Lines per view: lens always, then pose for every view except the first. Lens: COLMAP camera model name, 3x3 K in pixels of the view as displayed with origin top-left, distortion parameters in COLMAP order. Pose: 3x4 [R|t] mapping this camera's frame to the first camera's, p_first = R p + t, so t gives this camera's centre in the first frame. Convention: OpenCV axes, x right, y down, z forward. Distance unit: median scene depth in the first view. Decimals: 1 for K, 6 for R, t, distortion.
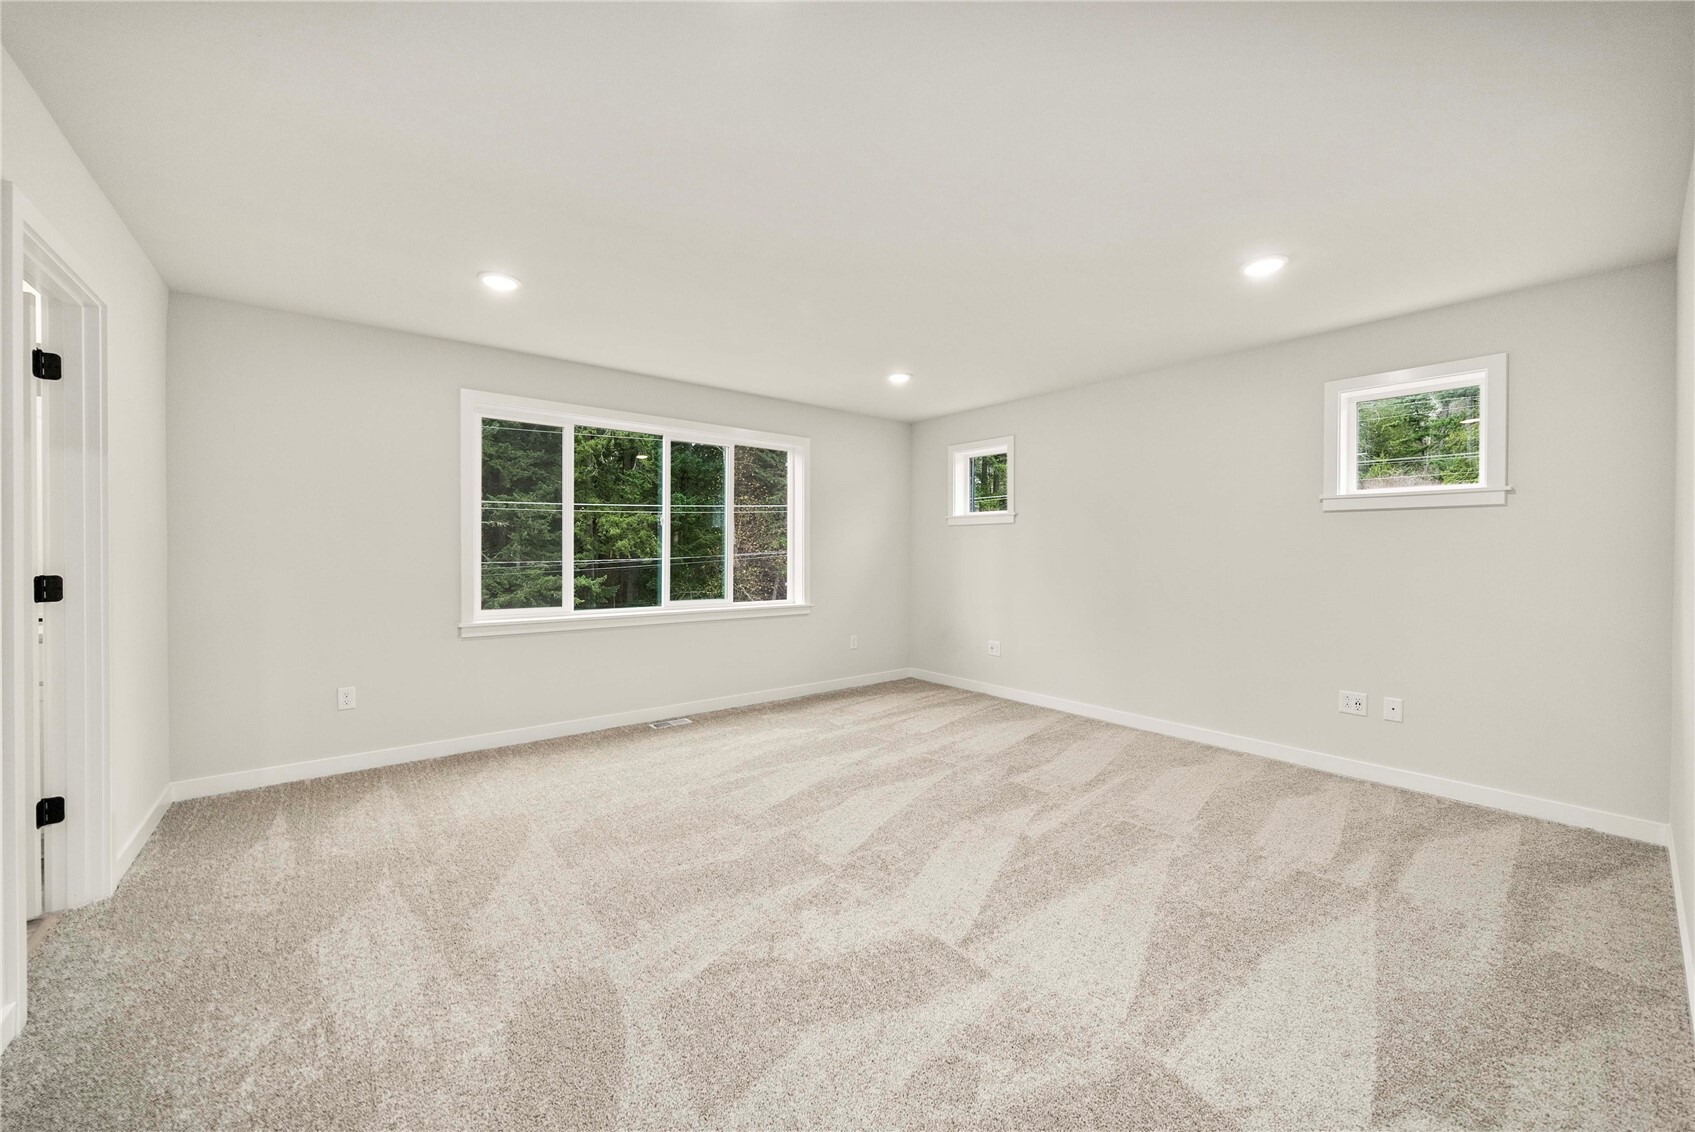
lens RADIAL K [[616.9, 0, 847.5], [0, 616.9, 566.0], [0, 0, 1]] dist [-0.002963, -0.000144]
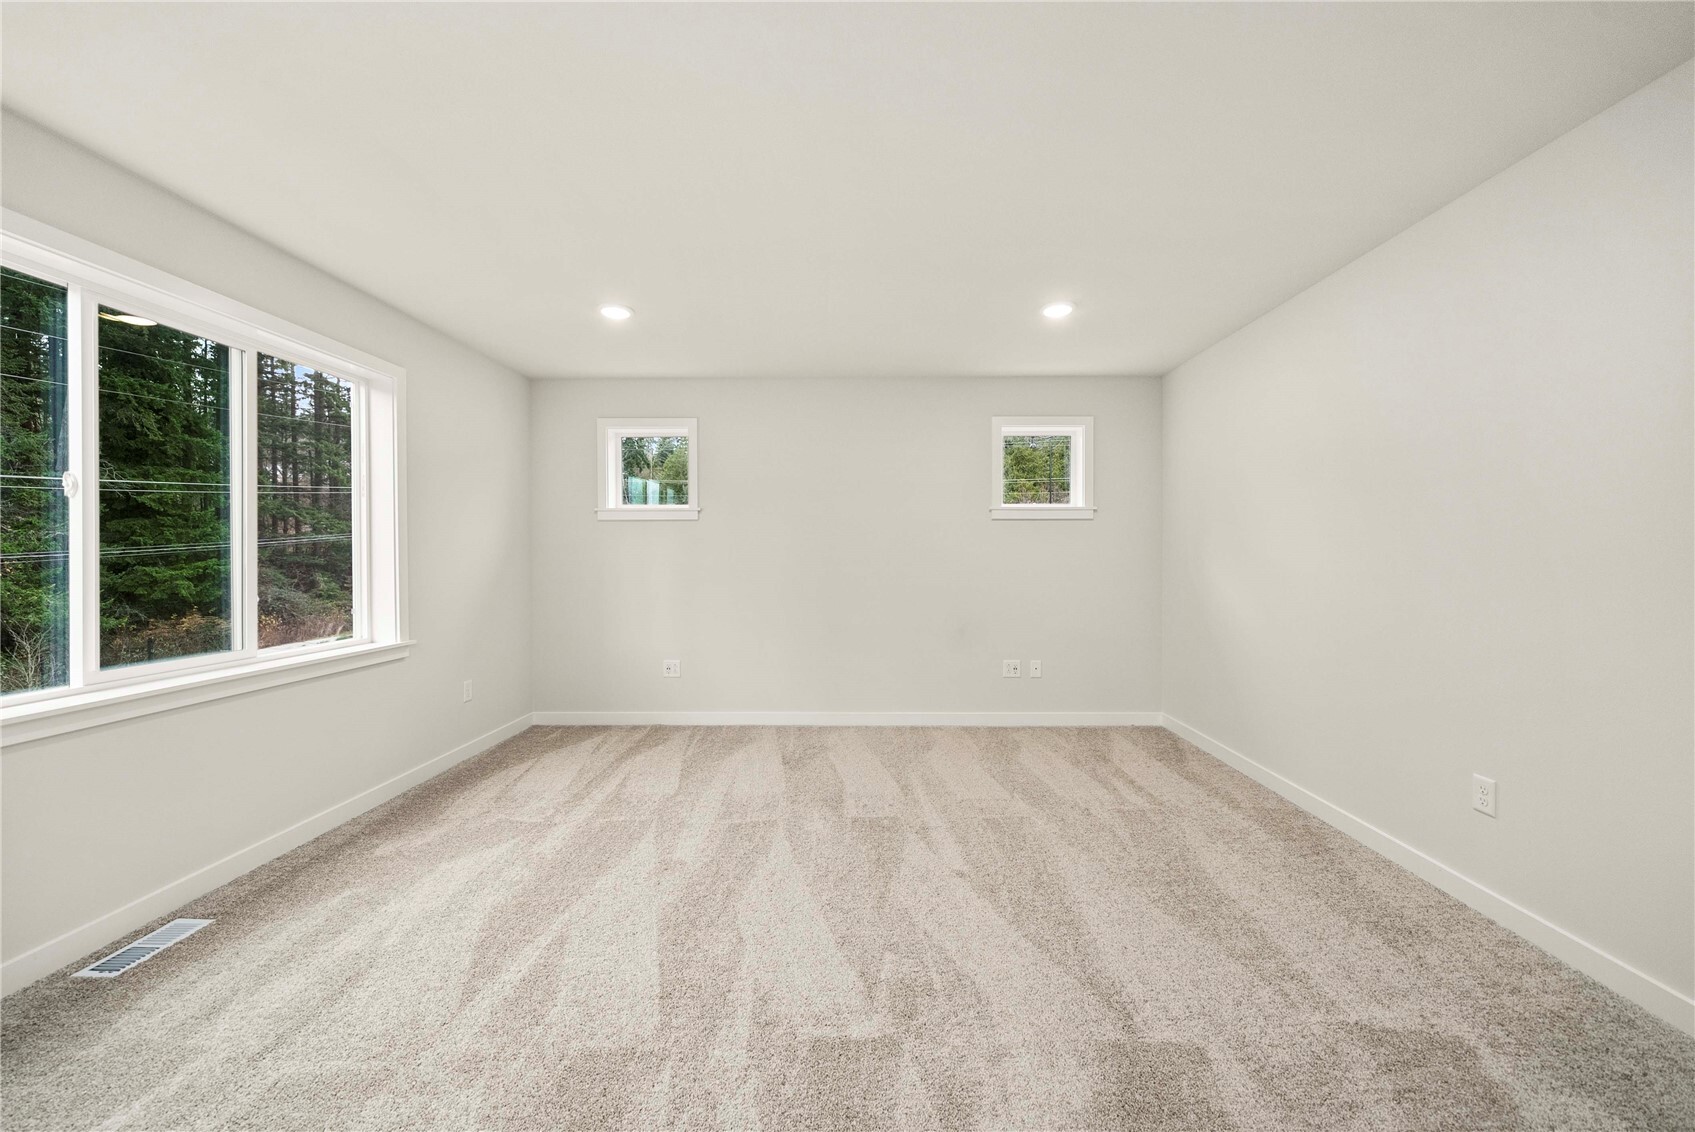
lens RADIAL K [[616.9, 0, 847.5], [0, 616.9, 566.0], [0, 0, 1]] dist [-0.002963, -0.000144]
pose [[0.641748, -0.022031, 0.766599, -0.366789], [0.022727, 0.999695, 0.009704, -0.012596], [-0.766579, 0.011195, 0.642053, 0.408600]]
